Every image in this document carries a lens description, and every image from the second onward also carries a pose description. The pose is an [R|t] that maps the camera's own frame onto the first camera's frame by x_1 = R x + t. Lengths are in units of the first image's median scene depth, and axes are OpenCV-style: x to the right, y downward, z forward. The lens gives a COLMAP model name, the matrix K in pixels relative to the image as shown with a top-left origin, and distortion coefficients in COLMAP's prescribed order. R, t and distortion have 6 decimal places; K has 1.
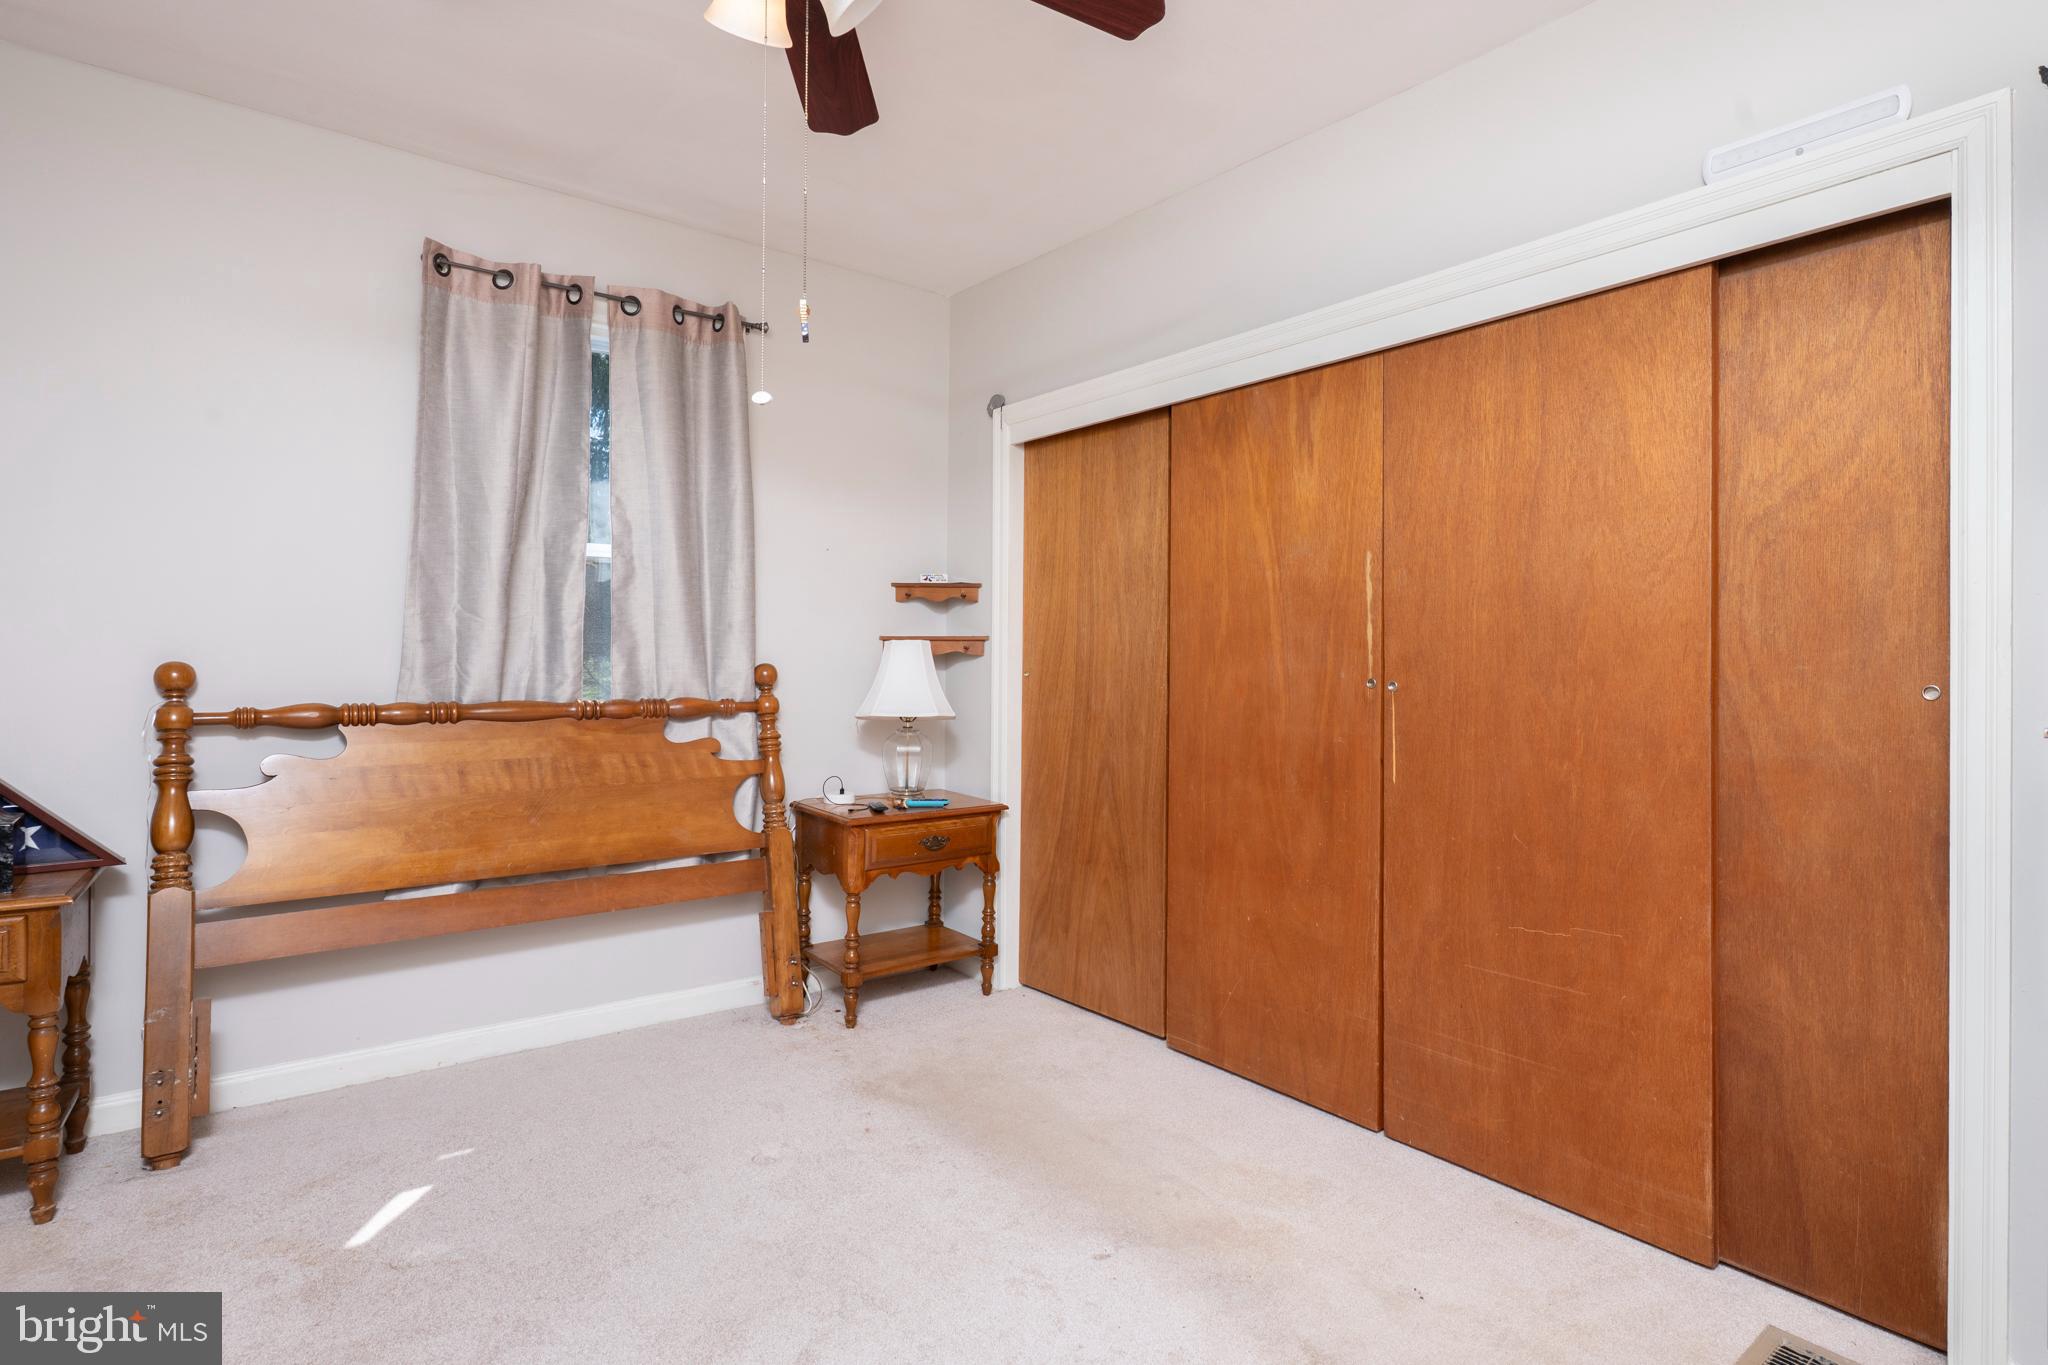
lens RADIAL K [[1043.3, 0, 1031.2], [0, 1043.3, 669.3], [0, 0, 1]] dist [0.006628, 0.000452]
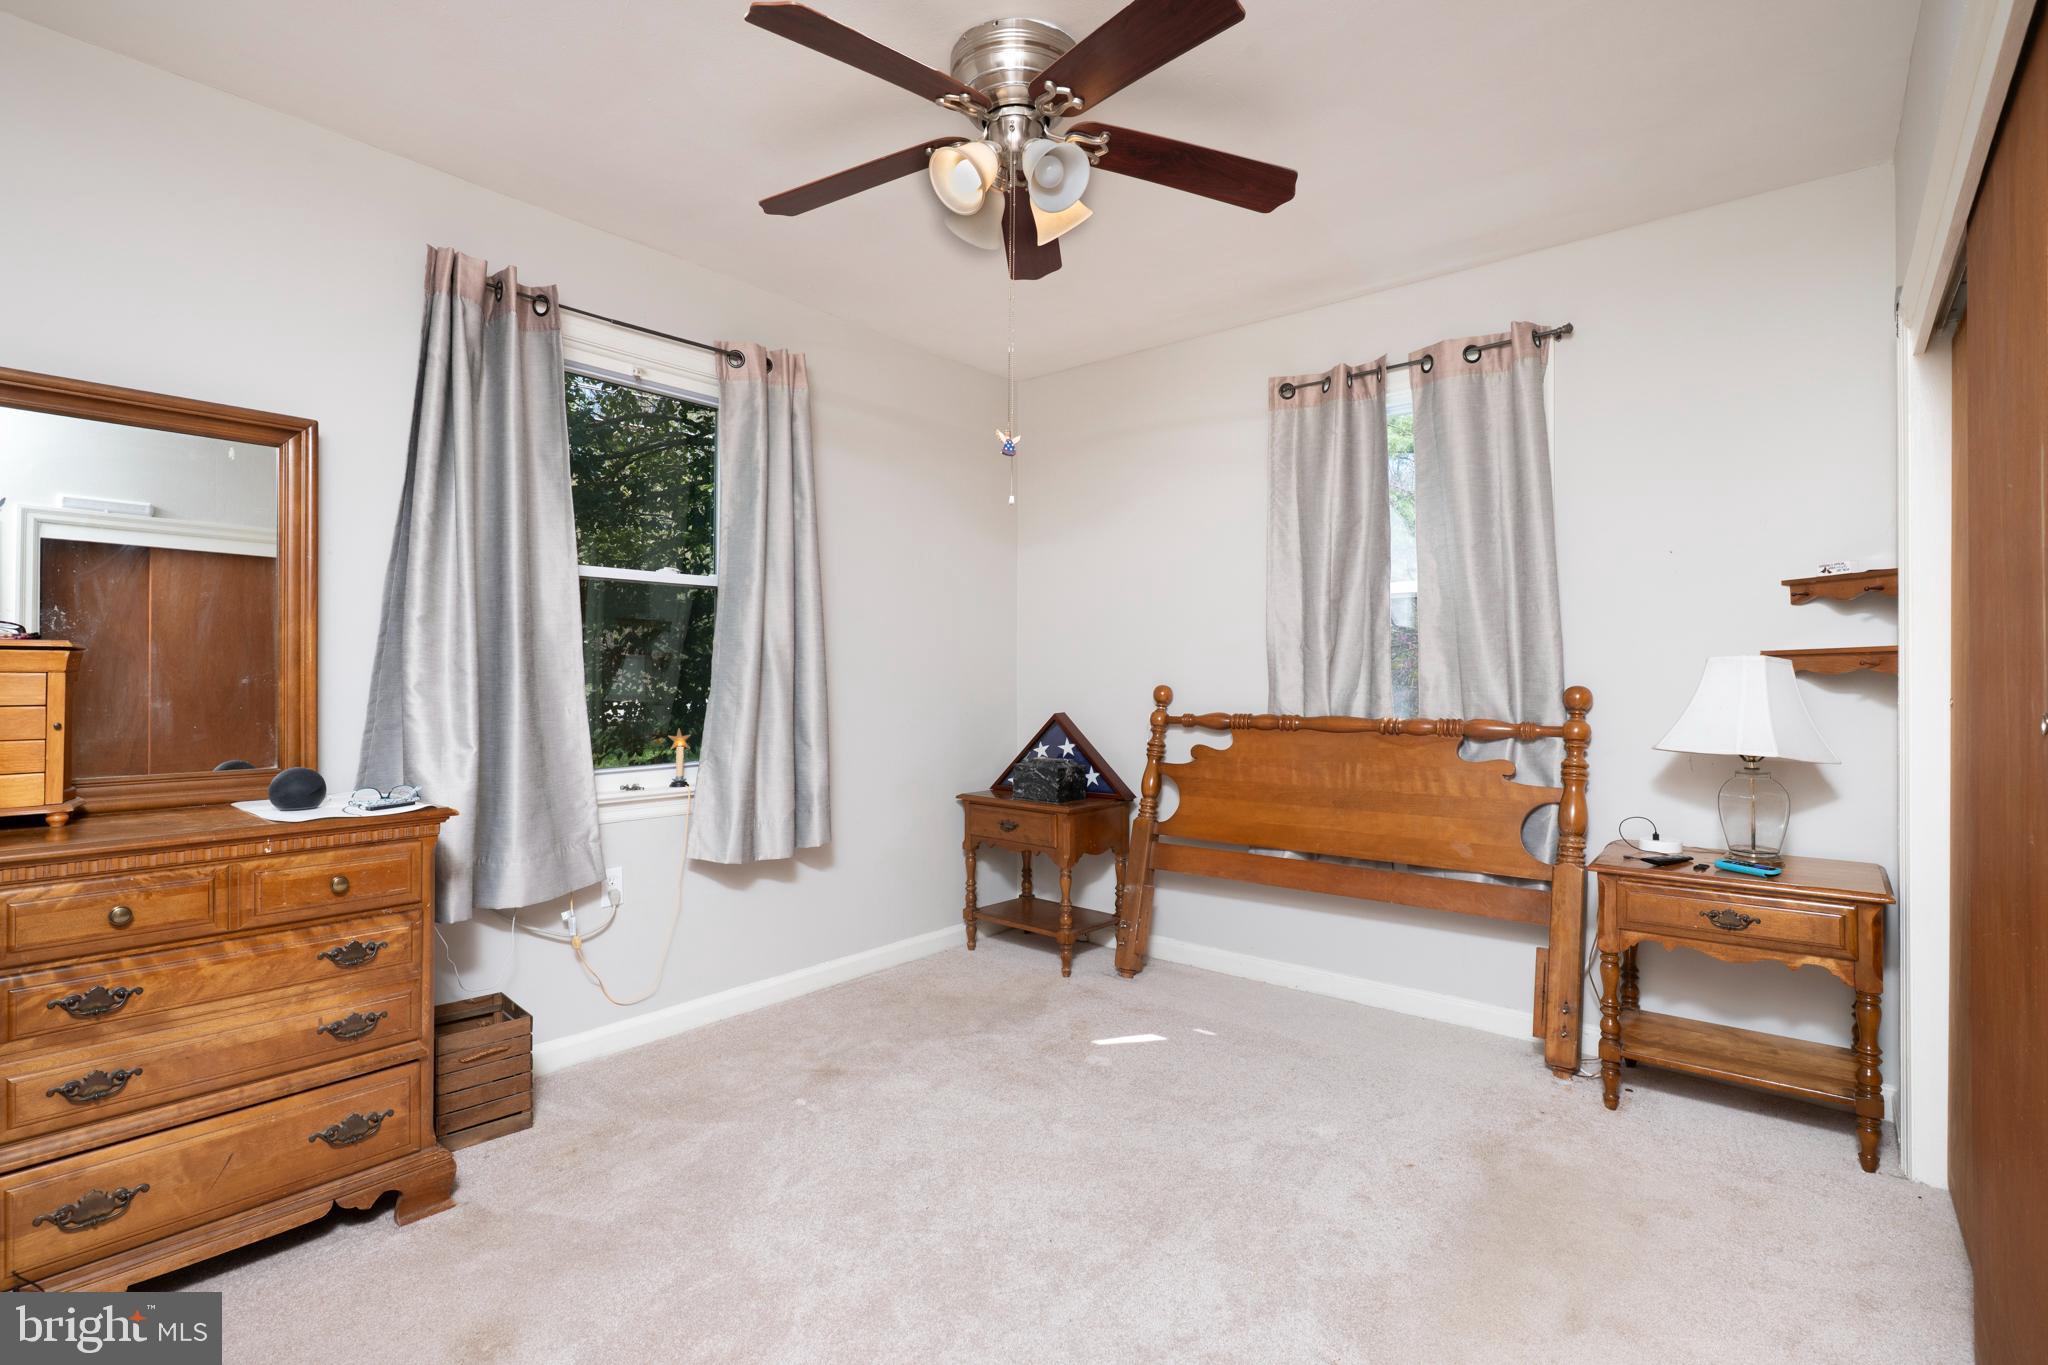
lens RADIAL K [[973.2, 0, 1028.6], [0, 973.2, 678.5], [0, 0, 1]] dist [-0.005606, 0.004240]
pose [[0.215536, -0.004844, -0.976484, 0.690941], [-0.004033, 0.999975, -0.005851, -0.007762], [0.976488, 0.005199, 0.215511, 0.480267]]
